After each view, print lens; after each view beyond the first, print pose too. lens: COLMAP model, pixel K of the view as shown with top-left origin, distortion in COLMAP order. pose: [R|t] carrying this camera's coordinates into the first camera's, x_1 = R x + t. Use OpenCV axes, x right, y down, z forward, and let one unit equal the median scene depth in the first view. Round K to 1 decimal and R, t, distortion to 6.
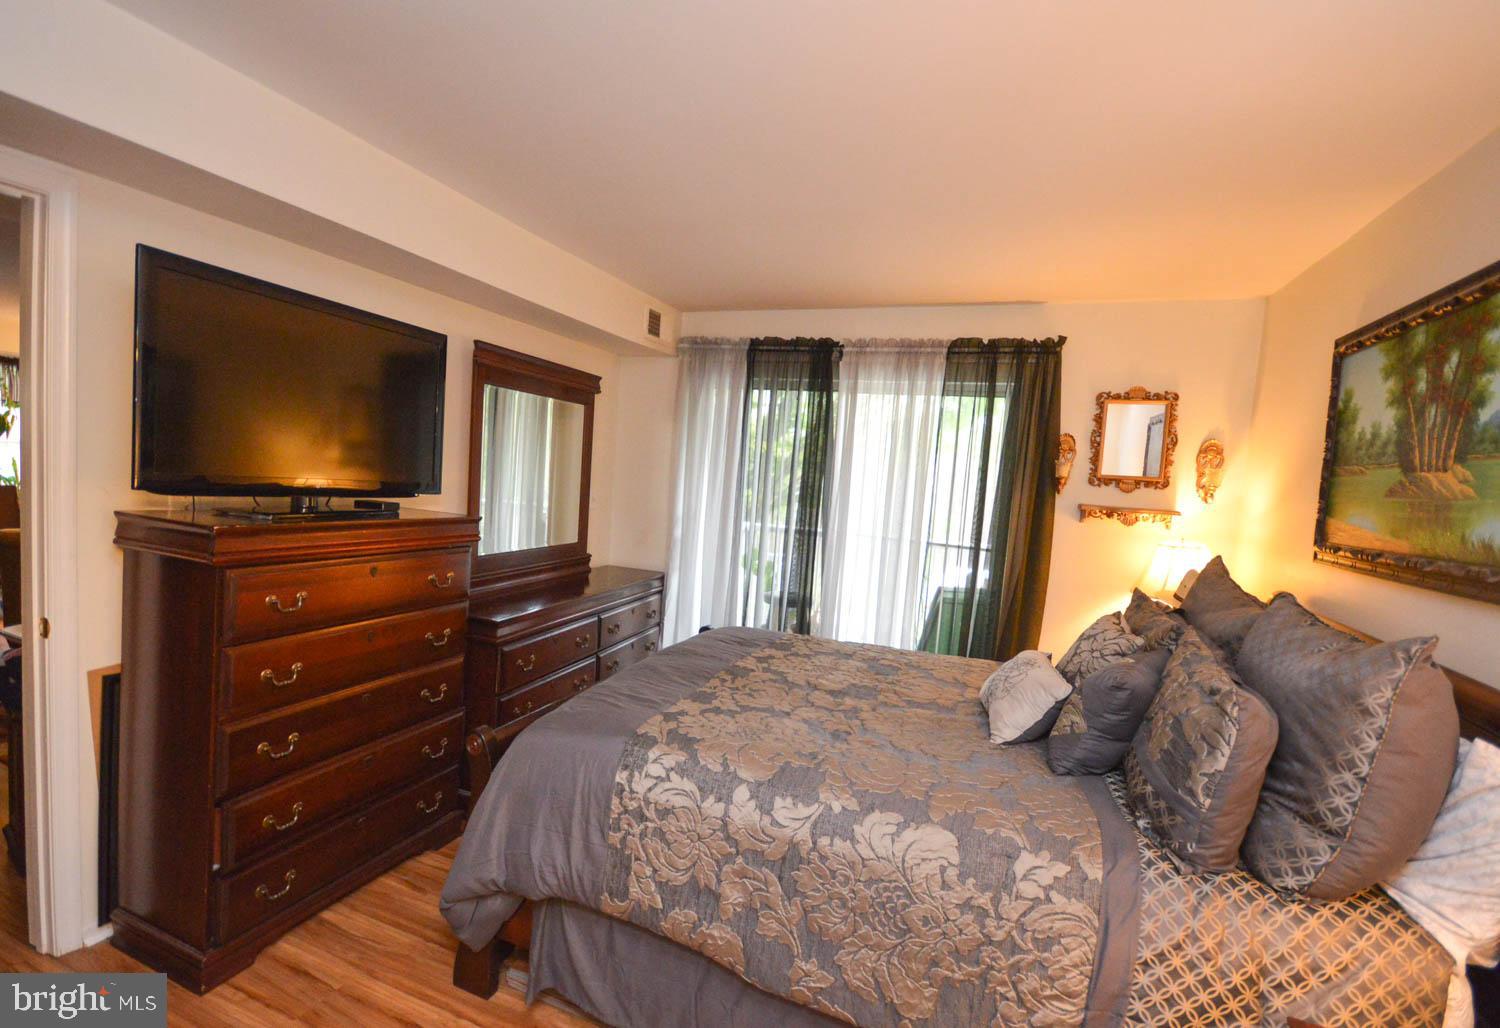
lens RADIAL K [[687.5, 0, 750.9], [0, 687.5, 520.4], [0, 0, 1]] dist [-0.000958, -0.000223]
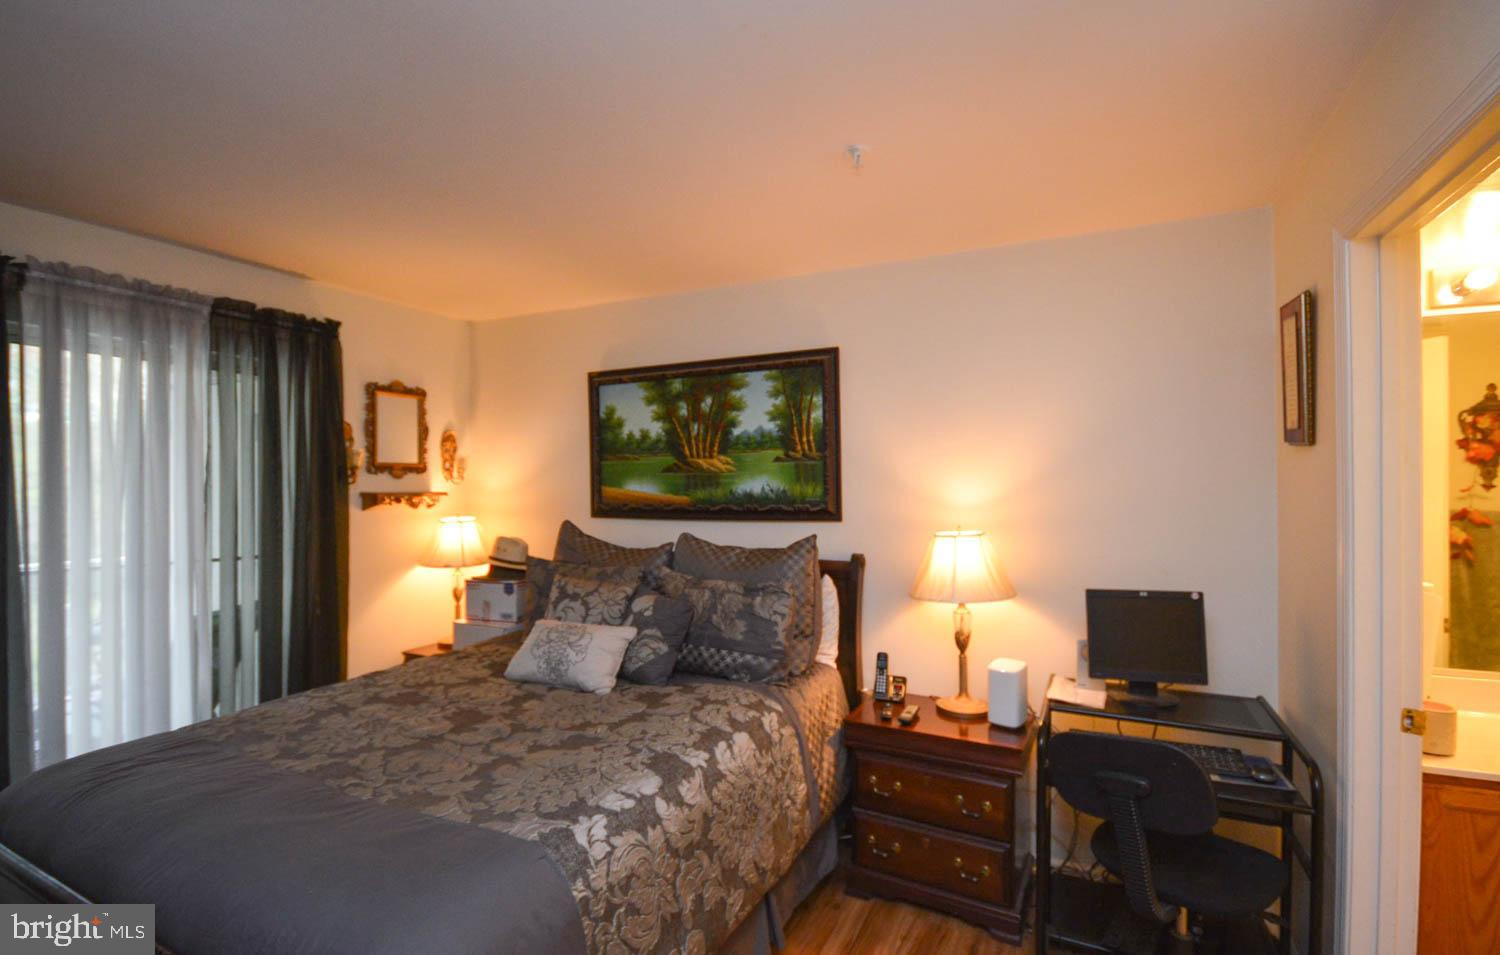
lens RADIAL K [[671.5, 0, 750.0], [0, 671.5, 477.5], [0, 0, 1]] dist [0.000873, -0.000214]
pose [[0.101186, -0.058438, 0.993150, -0.715450], [0.078403, 0.995637, 0.050597, -0.085589], [-0.991773, 0.072746, 0.105326, 0.566325]]
